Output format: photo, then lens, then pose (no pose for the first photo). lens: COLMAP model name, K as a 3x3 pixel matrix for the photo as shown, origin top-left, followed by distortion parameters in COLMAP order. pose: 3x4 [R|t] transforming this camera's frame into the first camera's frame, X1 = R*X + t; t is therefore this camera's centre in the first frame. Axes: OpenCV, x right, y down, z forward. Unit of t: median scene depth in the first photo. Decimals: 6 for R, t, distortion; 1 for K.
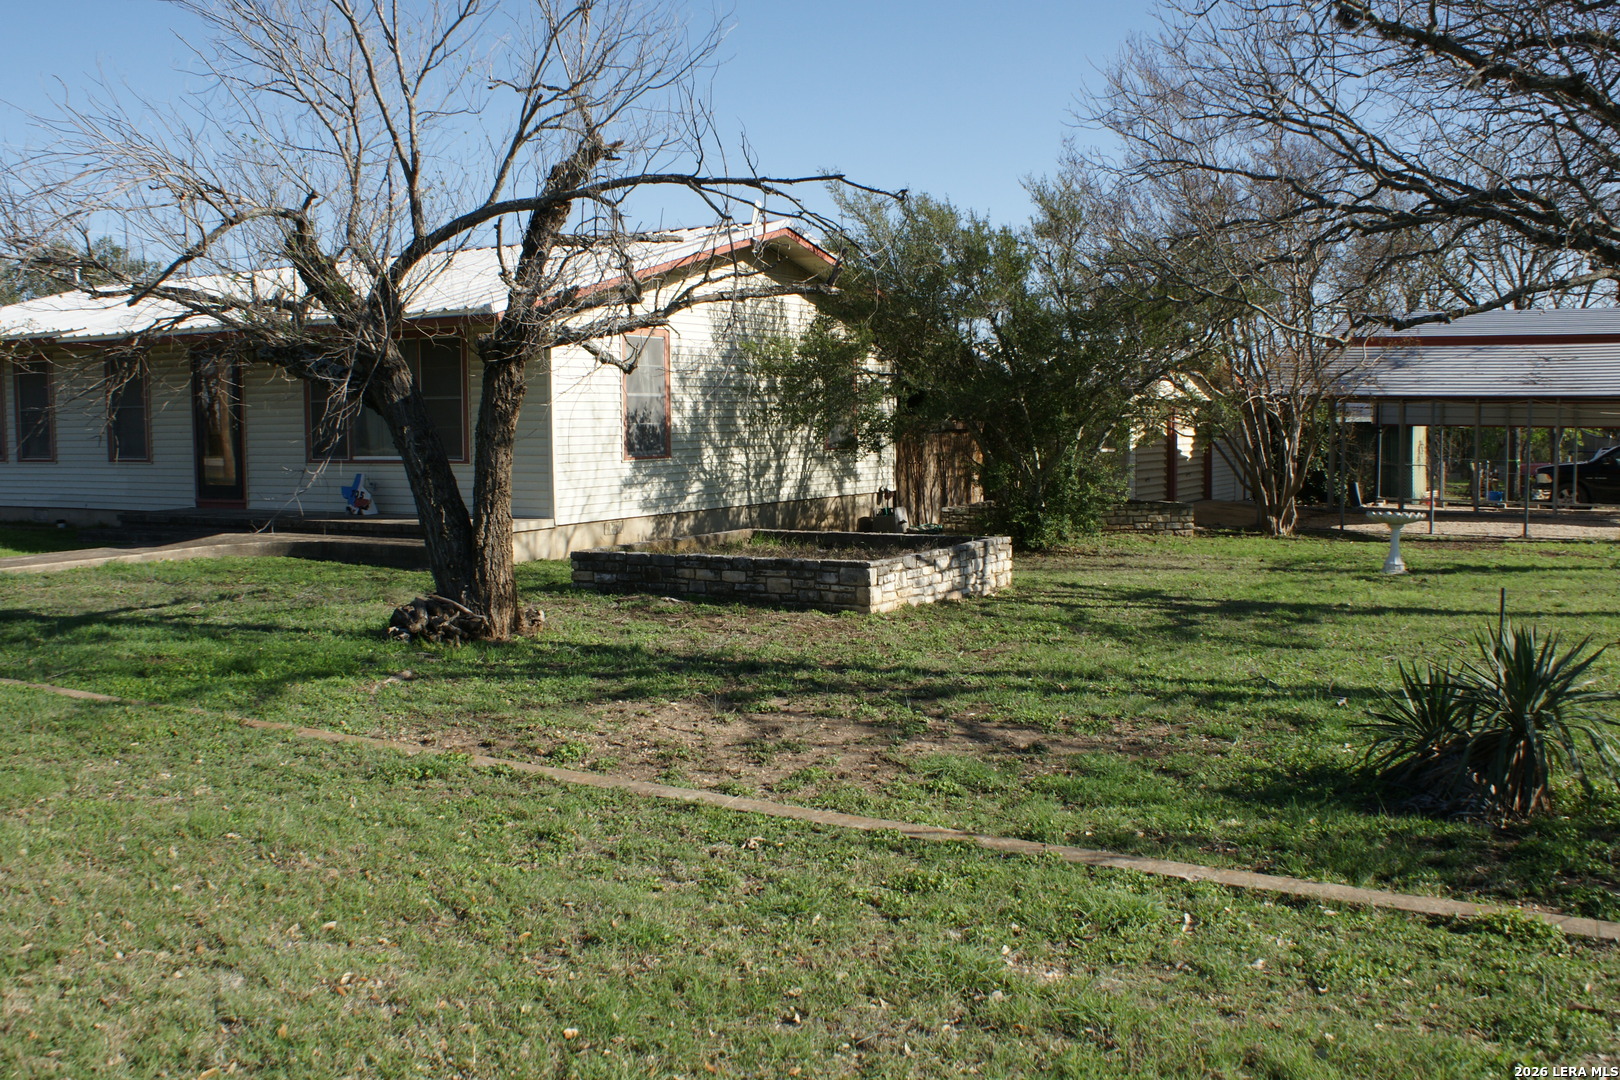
lens RADIAL K [[1497.4, 0, 810.7], [0, 1497.4, 533.0], [0, 0, 1]] dist [-0.080888, 0.000000]
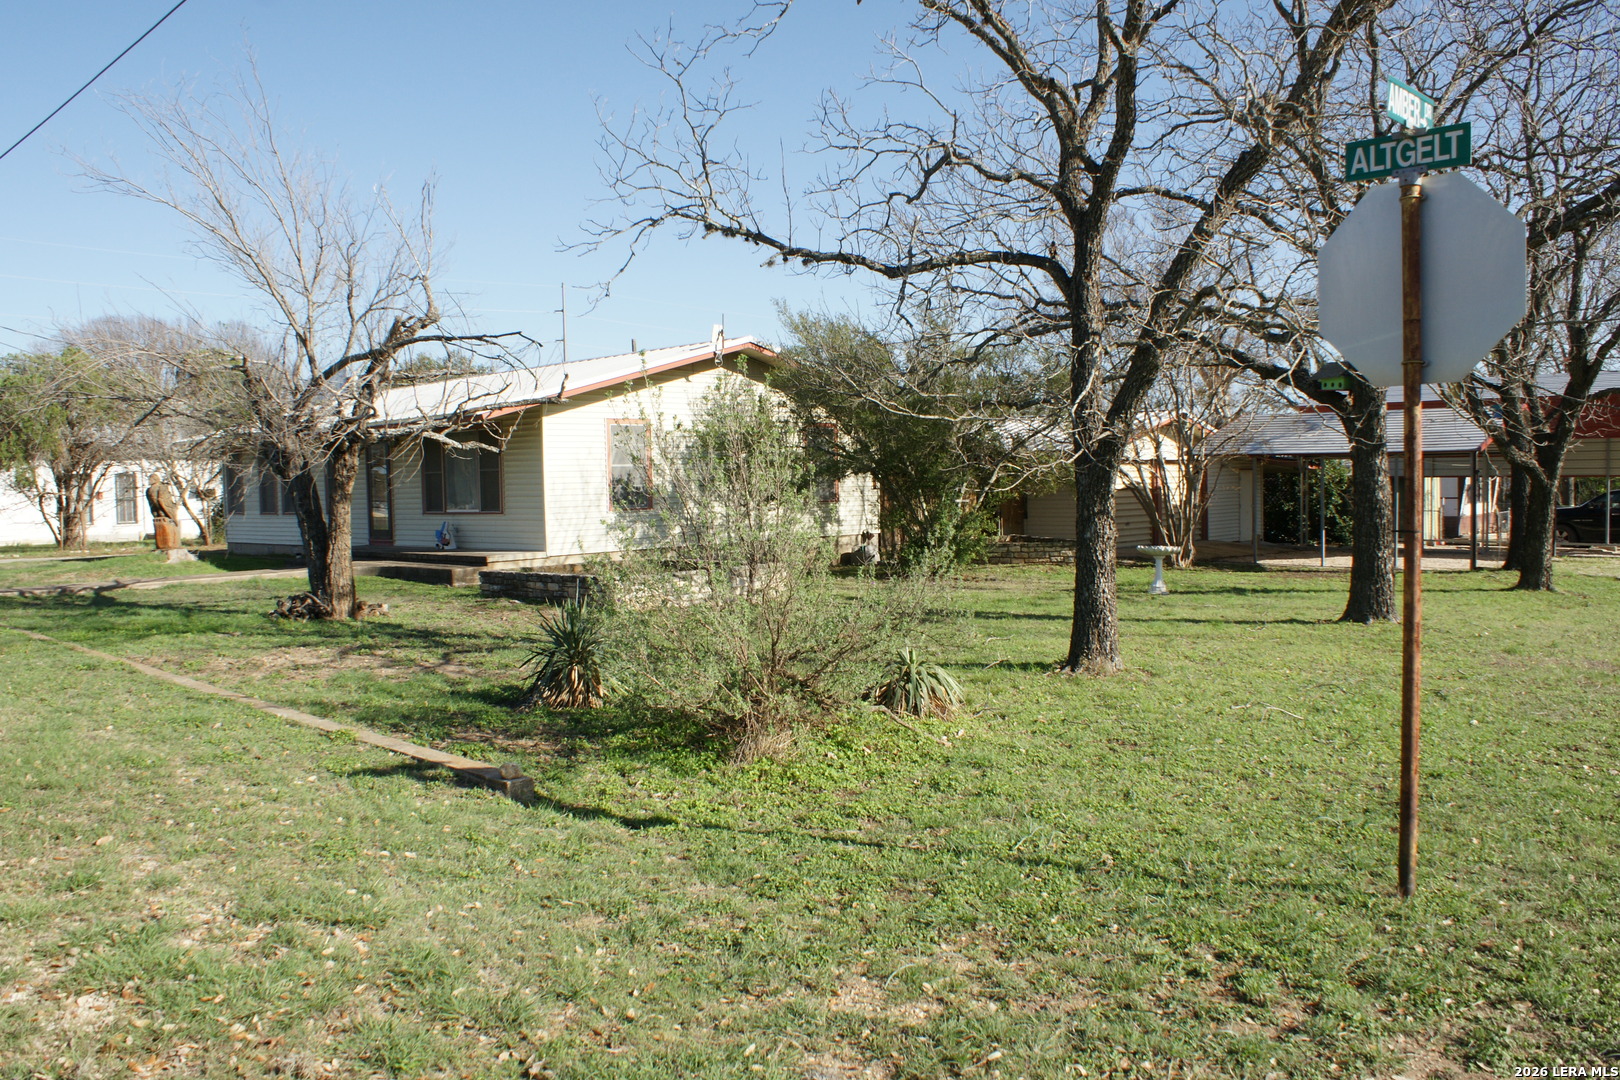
lens RADIAL K [[1260.1, 0, 812.6], [0, 1260.1, 541.5], [0, 0, 1]] dist [-0.078088, 0.004773]
pose [[0.971089, -0.002408, -0.238704, 0.348692], [-0.003535, 0.999694, -0.024467, 0.009236], [0.238690, 0.024604, 0.970784, -0.121797]]
